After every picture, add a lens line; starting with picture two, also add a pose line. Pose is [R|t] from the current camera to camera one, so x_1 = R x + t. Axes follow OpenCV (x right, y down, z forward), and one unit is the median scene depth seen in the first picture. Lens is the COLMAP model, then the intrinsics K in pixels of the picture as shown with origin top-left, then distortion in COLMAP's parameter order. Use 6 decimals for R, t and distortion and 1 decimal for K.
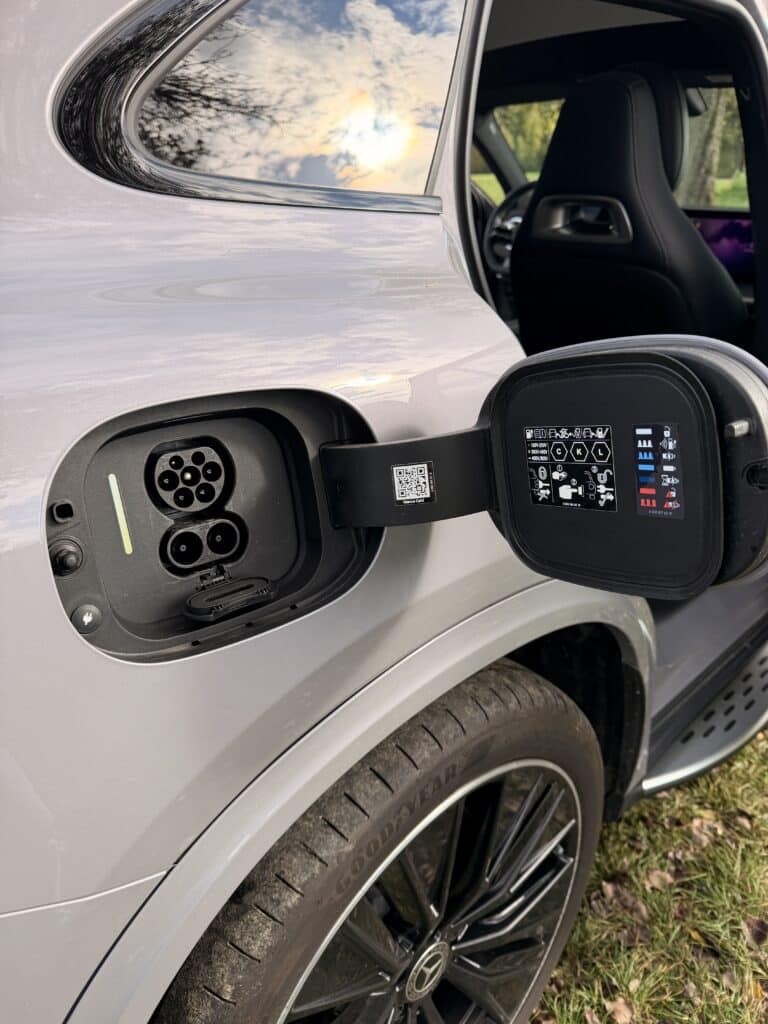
lens RADIAL K [[735.4, 0, 386.7], [0, 735.4, 518.6], [0, 0, 1]] dist [-0.005936, -0.022611]
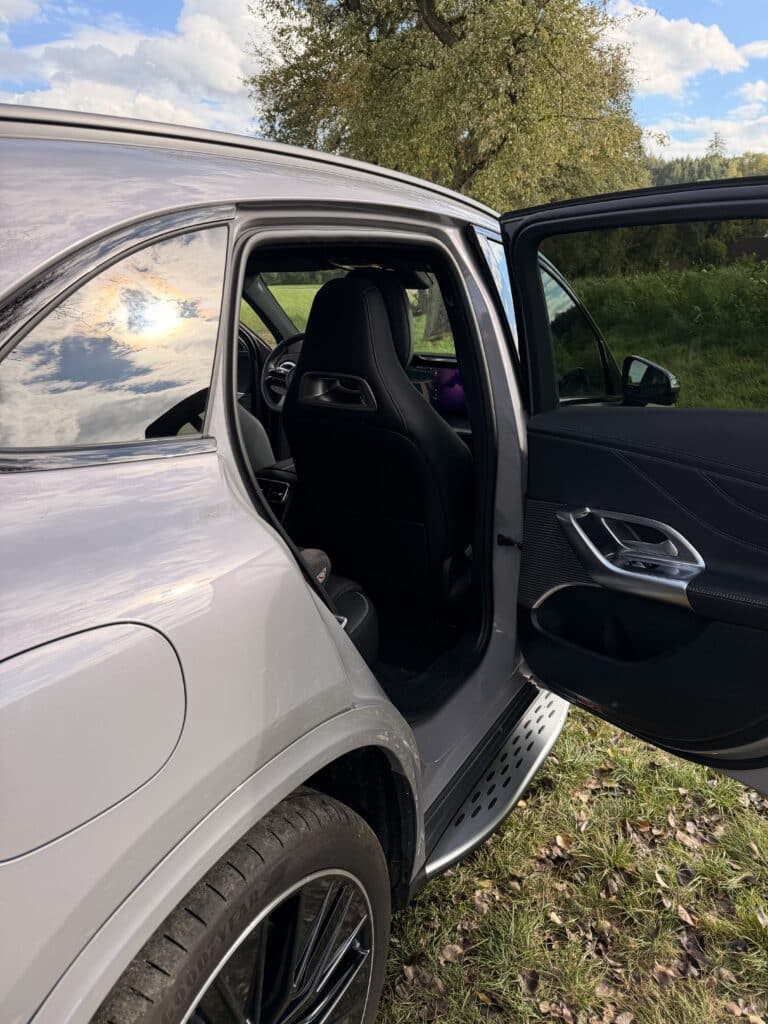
lens RADIAL K [[735.4, 0, 393.8], [0, 735.4, 495.3], [0, 0, 1]] dist [-0.005936, -0.022611]
pose [[0.957657, -0.052766, 0.283036, 0.000833], [0.092787, 0.987175, -0.129907, -0.080681], [-0.272552, 0.150668, 0.950271, -0.189576]]
